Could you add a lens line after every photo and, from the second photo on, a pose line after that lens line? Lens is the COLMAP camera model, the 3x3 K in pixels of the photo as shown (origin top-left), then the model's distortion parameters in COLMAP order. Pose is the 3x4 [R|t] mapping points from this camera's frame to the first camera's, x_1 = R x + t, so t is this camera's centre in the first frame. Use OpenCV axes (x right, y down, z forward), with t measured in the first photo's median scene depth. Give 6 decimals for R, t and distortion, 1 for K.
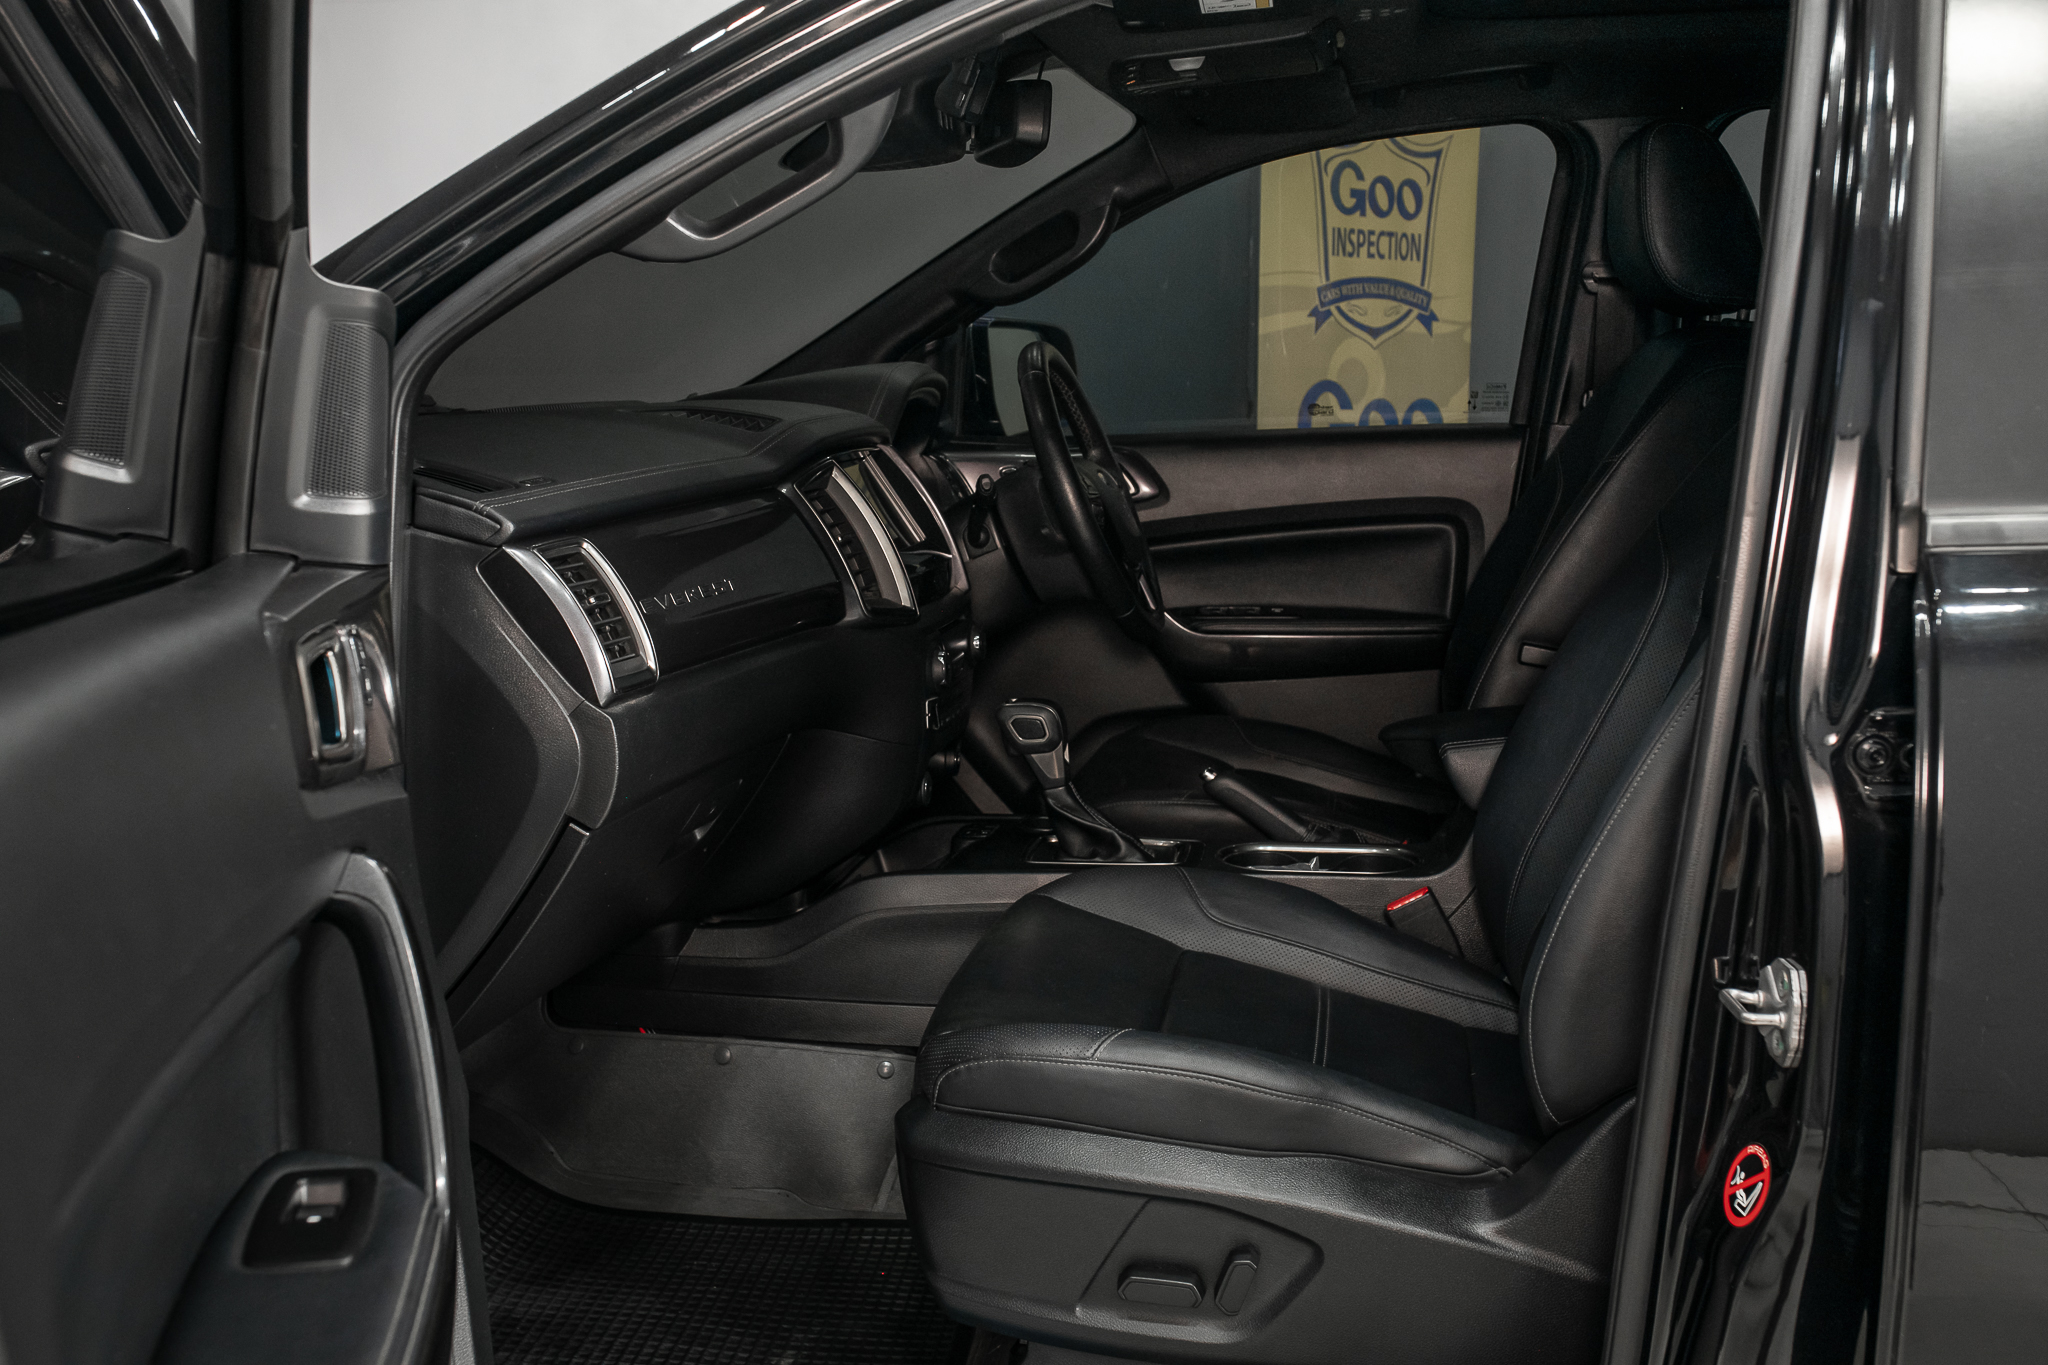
lens RADIAL K [[2084.6, 0, 1069.8], [0, 2084.6, 679.7], [0, 0, 1]] dist [-0.054073, -0.010479]
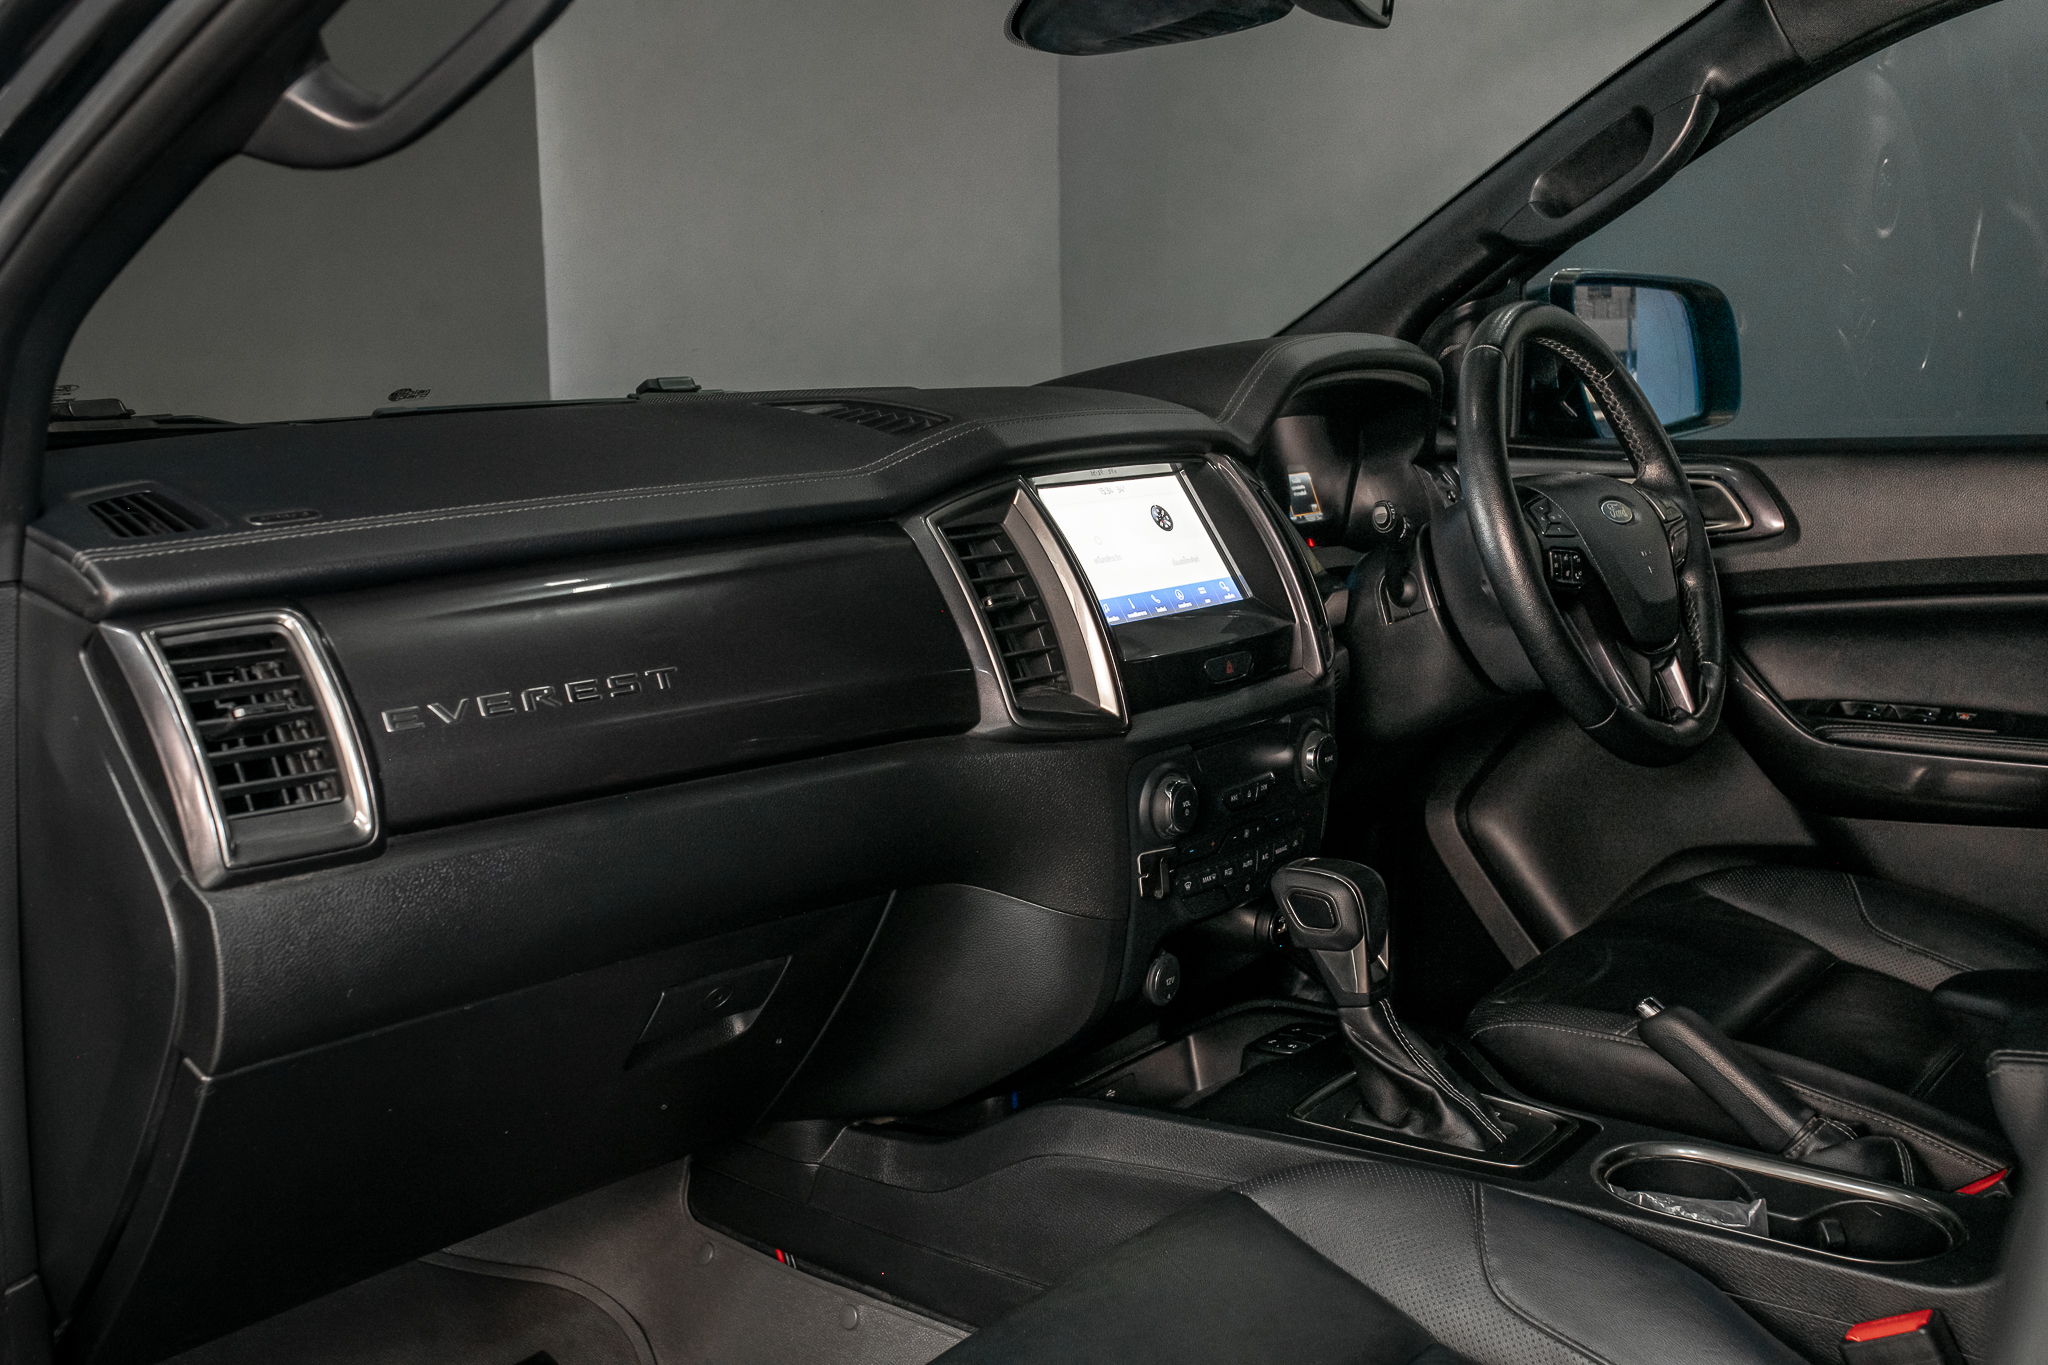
lens RADIAL K [[2084.6, 0, 1069.8], [0, 2084.6, 679.7], [0, 0, 1]] dist [-0.054073, -0.010479]
pose [[0.886896, 0.086541, -0.453791, 0.187355], [-0.077035, 0.996248, 0.039432, -0.063469], [0.455501, -0.000015, 0.890235, 0.381003]]
